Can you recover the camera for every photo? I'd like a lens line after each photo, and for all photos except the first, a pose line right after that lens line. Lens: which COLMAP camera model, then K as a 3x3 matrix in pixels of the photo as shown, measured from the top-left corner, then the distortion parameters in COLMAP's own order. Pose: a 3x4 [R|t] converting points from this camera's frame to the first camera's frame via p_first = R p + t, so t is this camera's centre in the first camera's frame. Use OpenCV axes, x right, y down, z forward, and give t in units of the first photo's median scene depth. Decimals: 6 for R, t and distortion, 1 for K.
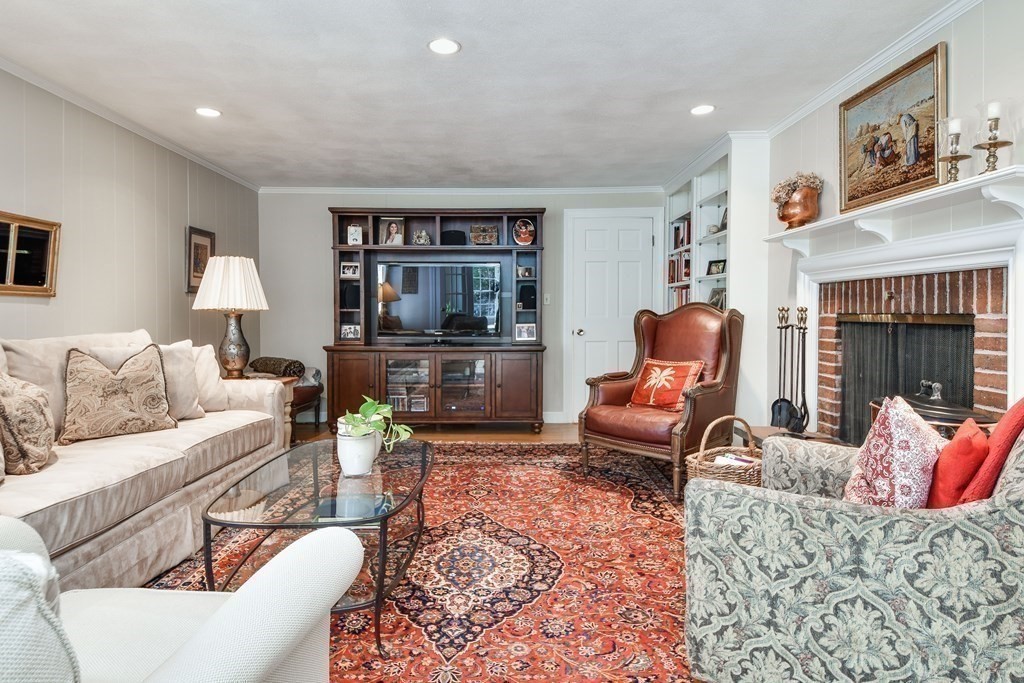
lens RADIAL K [[566.9, 0, 553.6], [0, 566.9, 334.7], [0, 0, 1]] dist [0.051564, -0.032702]
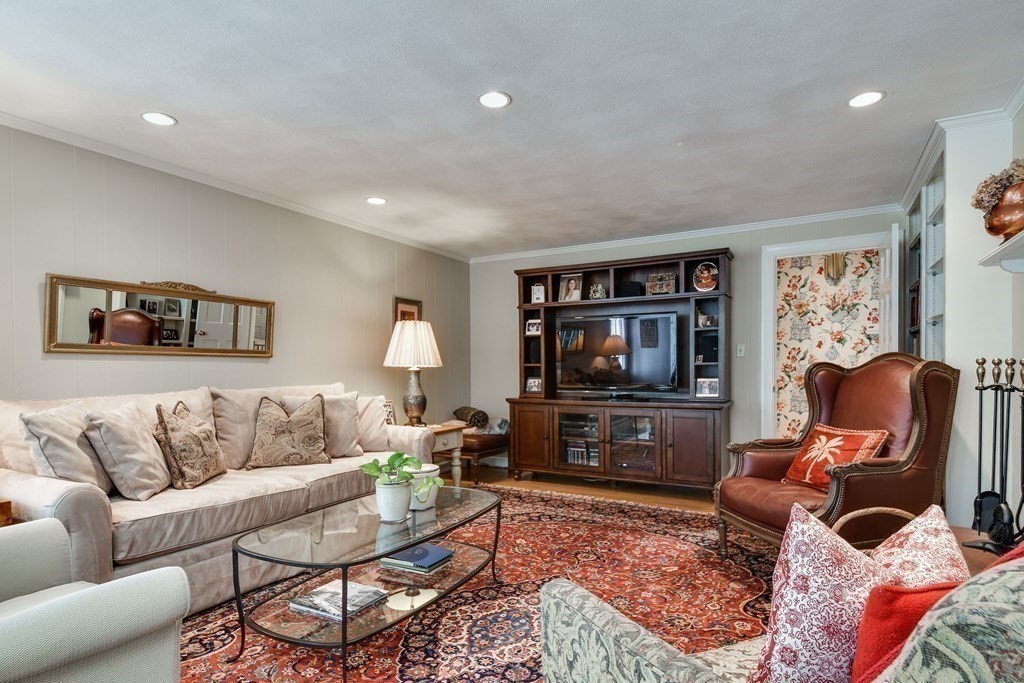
lens RADIAL K [[566.9, 0, 499.8], [0, 566.9, 380.1], [0, 0, 1]] dist [0.051564, -0.032702]
pose [[0.873866, 0.006613, -0.486122, 0.185288], [-0.013248, 0.999860, -0.010213, -0.005574], [0.485986, 0.015365, 0.873831, 0.085727]]
